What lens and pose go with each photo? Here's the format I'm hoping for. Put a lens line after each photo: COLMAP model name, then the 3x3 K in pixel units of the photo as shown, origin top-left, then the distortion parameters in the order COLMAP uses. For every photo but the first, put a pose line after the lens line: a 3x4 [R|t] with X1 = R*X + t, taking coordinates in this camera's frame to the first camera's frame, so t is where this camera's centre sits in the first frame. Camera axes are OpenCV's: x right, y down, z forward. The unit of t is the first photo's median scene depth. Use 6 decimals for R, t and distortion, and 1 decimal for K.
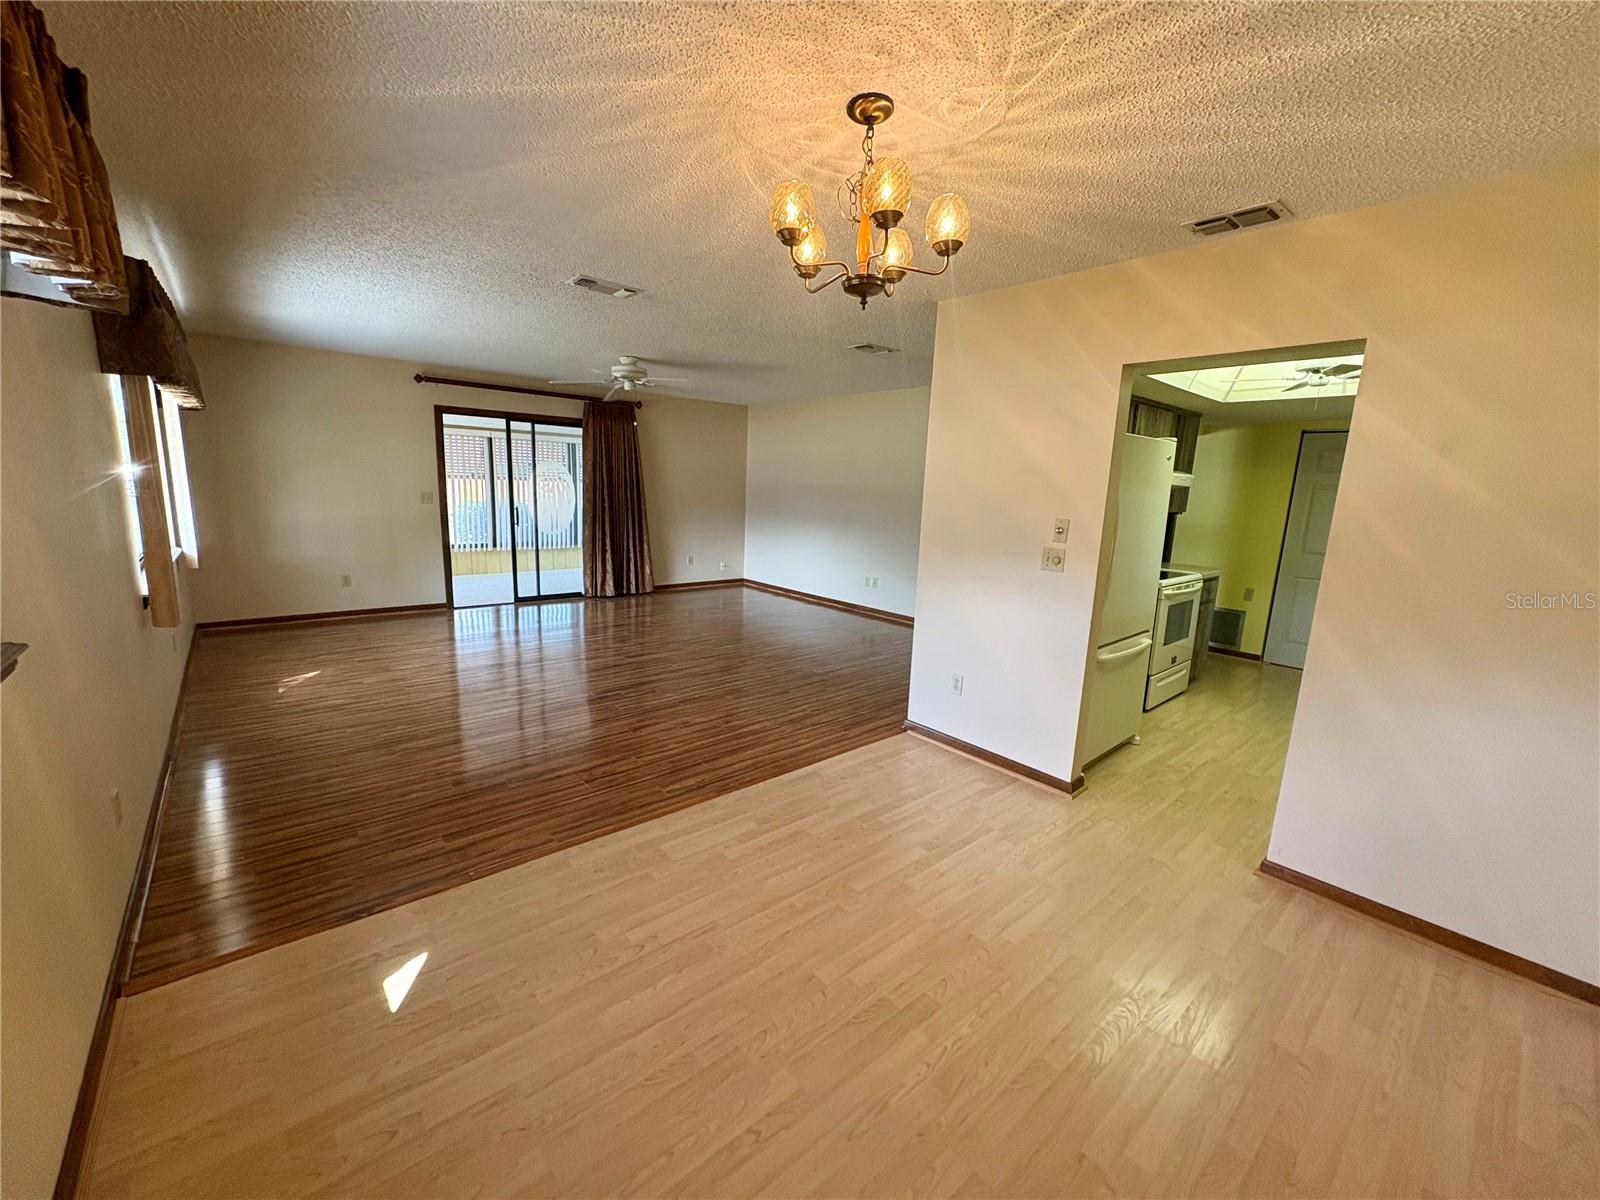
lens RADIAL K [[638.1, 0, 802.0], [0, 638.1, 601.7], [0, 0, 1]] dist [0.002316, -0.000008]
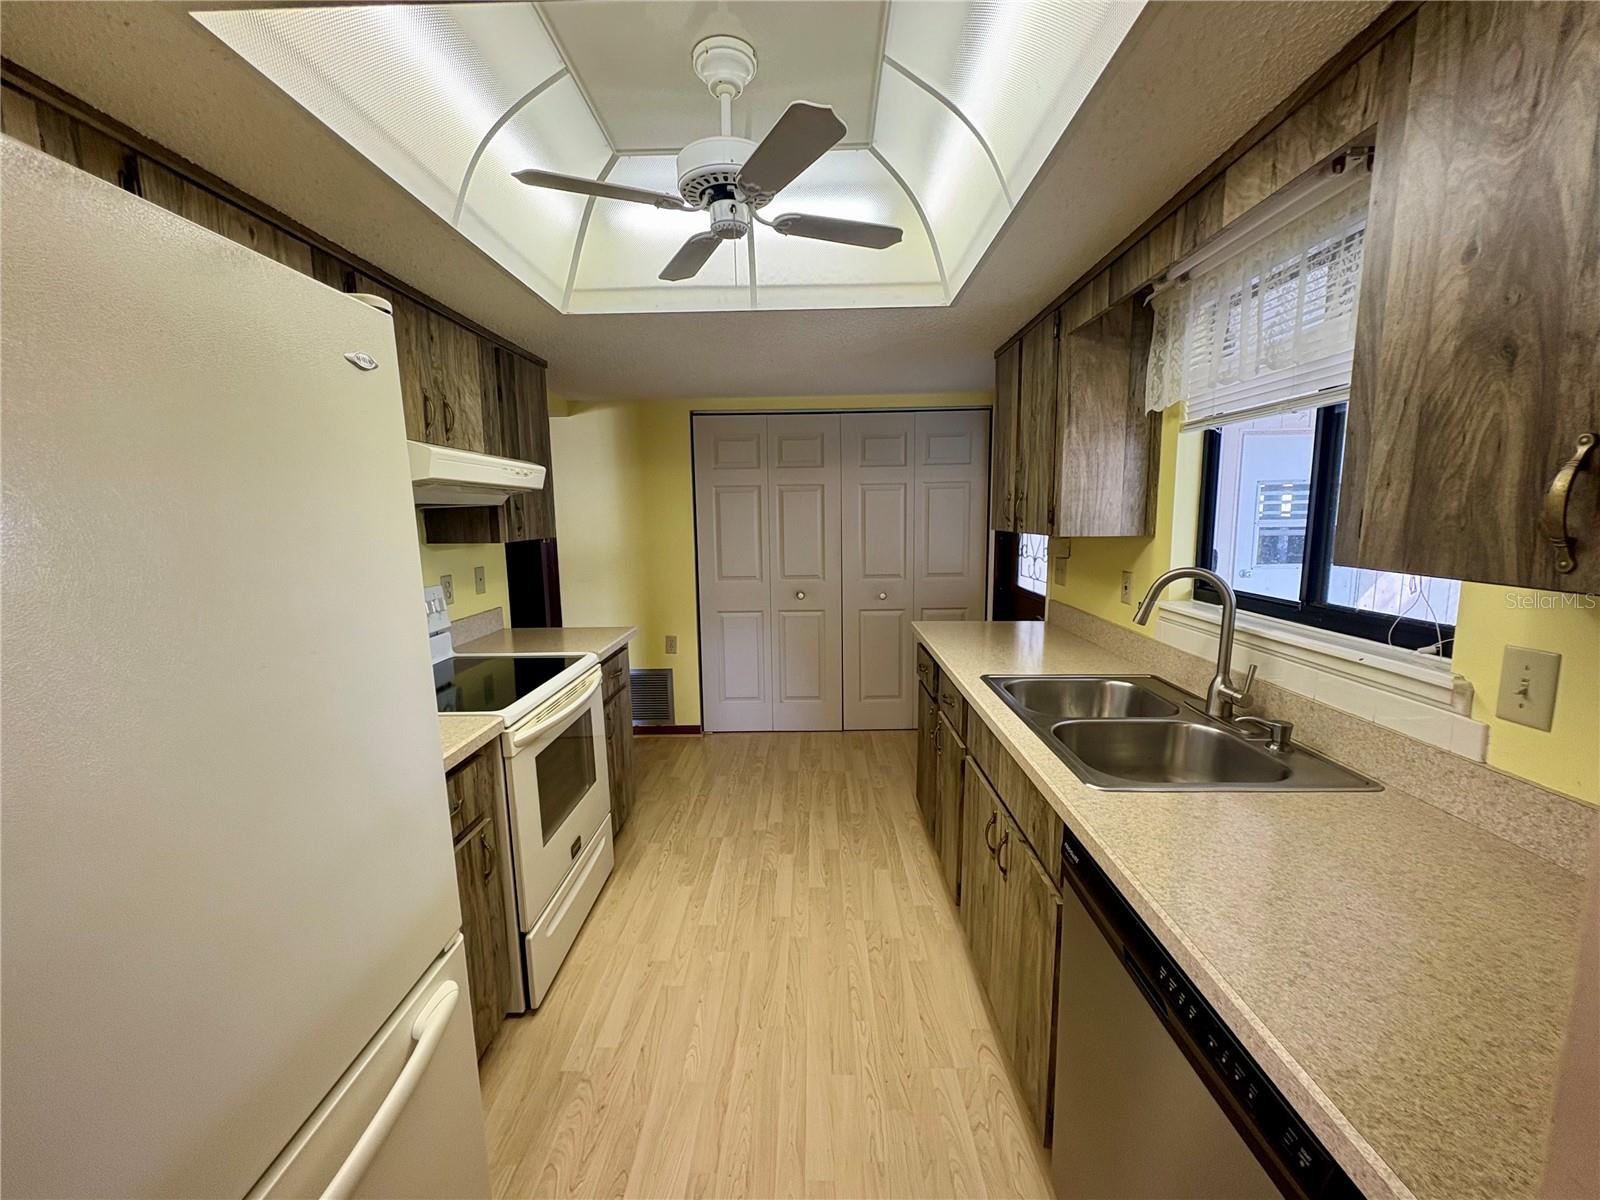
lens RADIAL K [[638.1, 0, 806.6], [0, 638.1, 601.2], [0, 0, 1]] dist [0.002316, -0.000008]
pose [[0.659329, -0.149834, 0.736773, 0.930412], [0.178134, 0.983171, 0.040532, -0.194574], [-0.730447, 0.104521, 0.674924, 1.332920]]
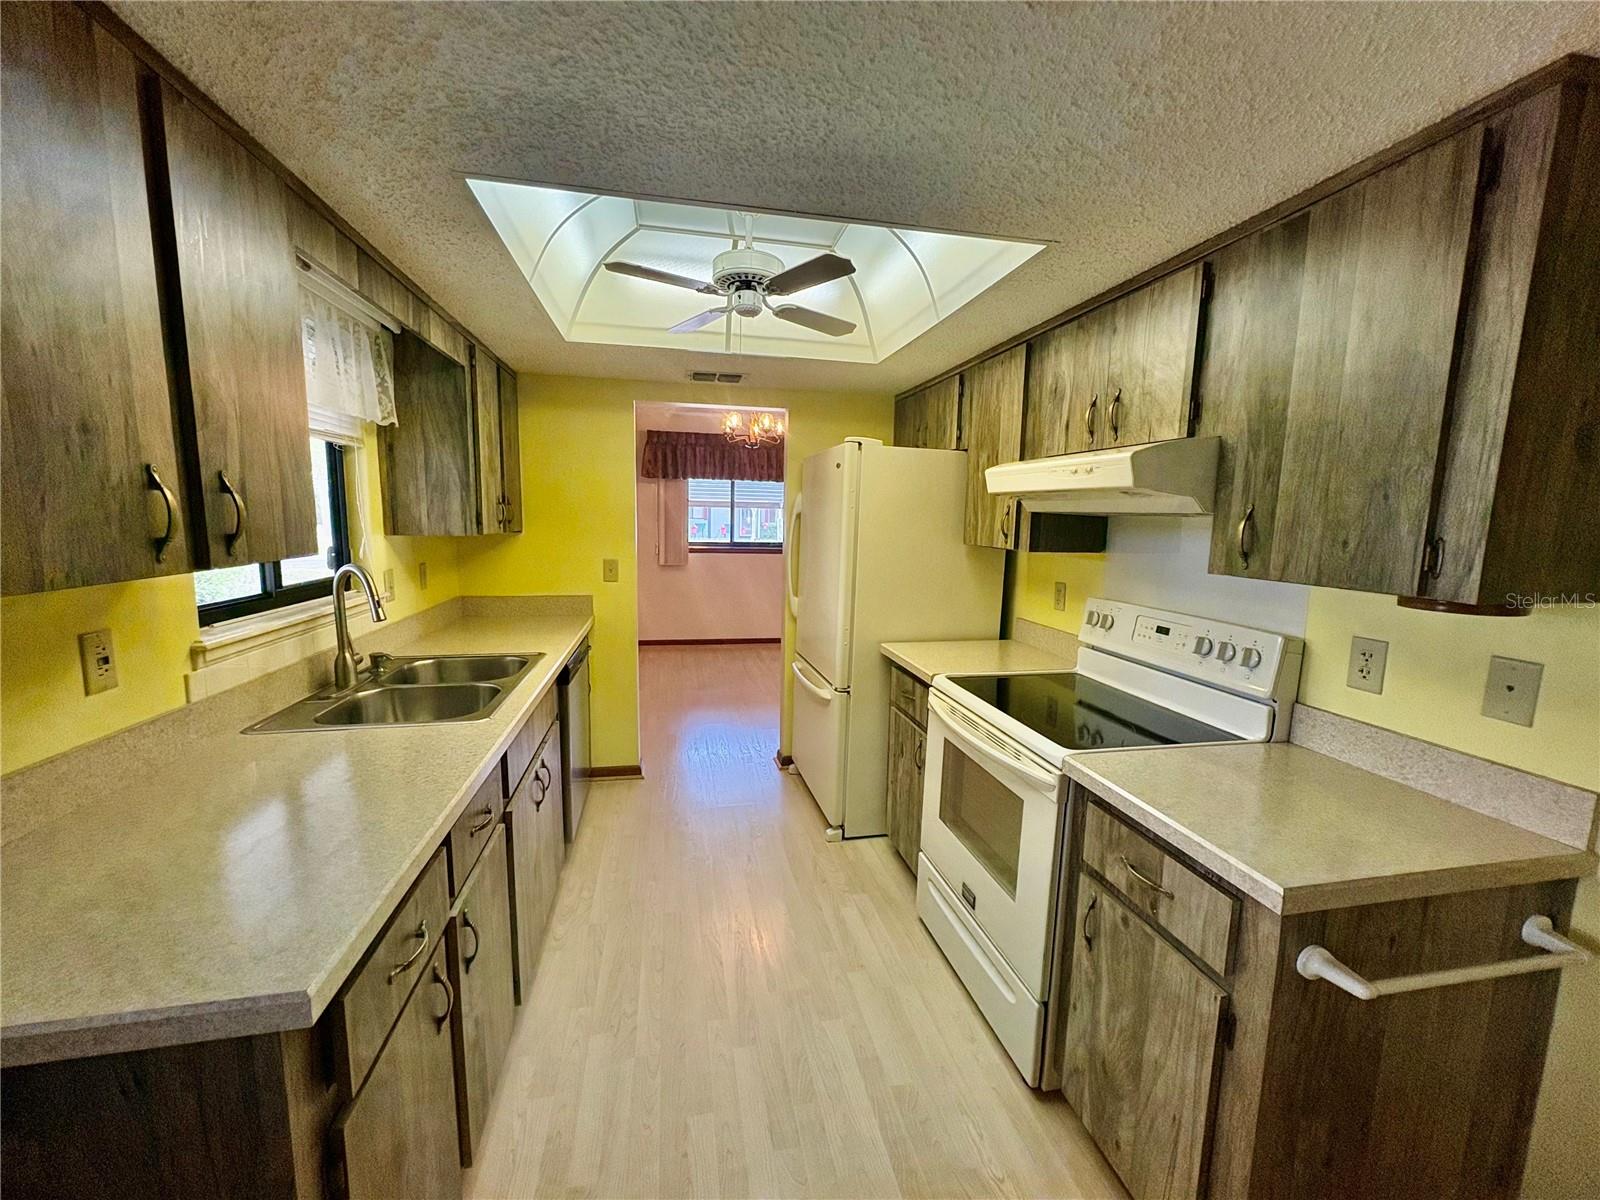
lens RADIAL K [[638.1, 0, 801.2], [0, 638.1, 601.6], [0, 0, 1]] dist [0.002316, -0.000008]
pose [[-0.491253, 0.071906, -0.868044, 2.481209], [-0.200909, 0.960358, 0.193254, -0.391868], [0.847529, 0.269335, -0.457333, 2.618544]]
